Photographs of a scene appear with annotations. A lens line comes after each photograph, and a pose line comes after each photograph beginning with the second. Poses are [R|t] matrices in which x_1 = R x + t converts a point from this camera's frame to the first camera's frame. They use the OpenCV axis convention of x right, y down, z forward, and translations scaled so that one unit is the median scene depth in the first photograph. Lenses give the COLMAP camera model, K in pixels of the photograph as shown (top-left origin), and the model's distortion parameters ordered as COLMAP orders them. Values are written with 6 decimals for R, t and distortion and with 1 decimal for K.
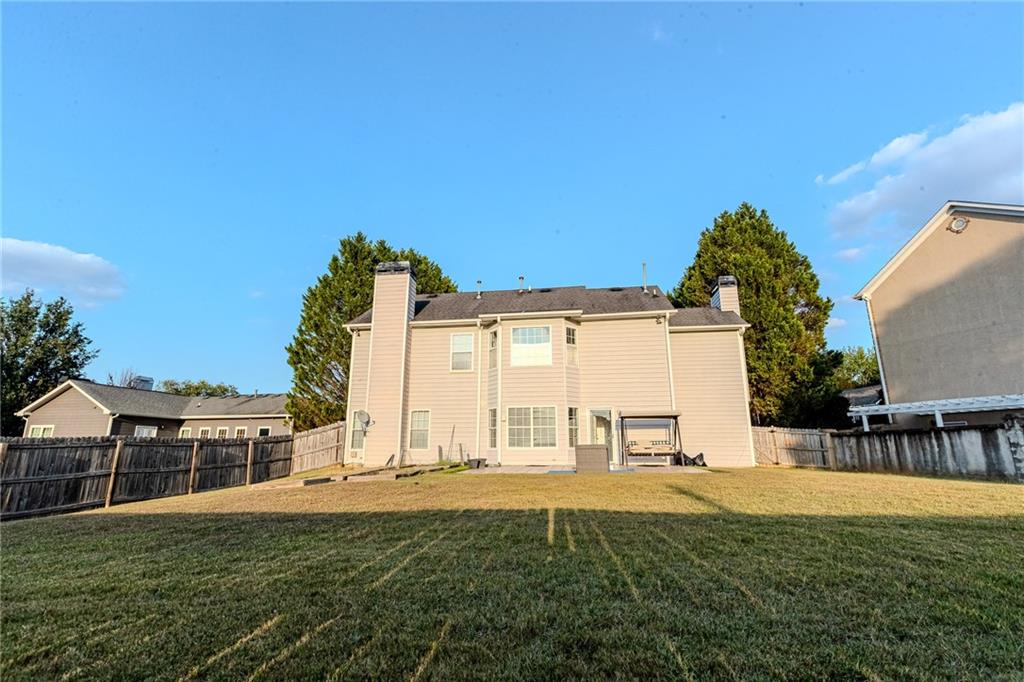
lens RADIAL K [[478.0, 0, 515.1], [0, 478.0, 341.4], [0, 0, 1]] dist [0.005556, -0.001275]
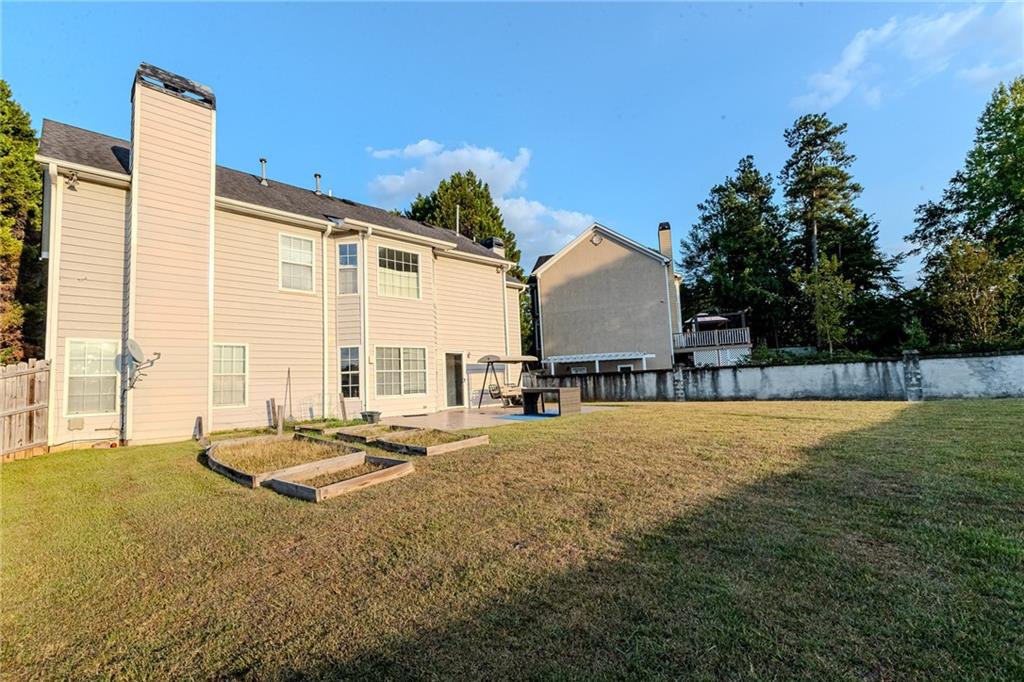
lens RADIAL K [[478.0, 0, 513.6], [0, 478.0, 339.6], [0, 0, 1]] dist [0.005556, -0.001275]
pose [[0.557943, 0.054406, 0.828094, -0.544128], [-0.146840, 0.988576, 0.033986, 0.066705], [-0.816785, -0.140559, 0.559559, 0.375042]]
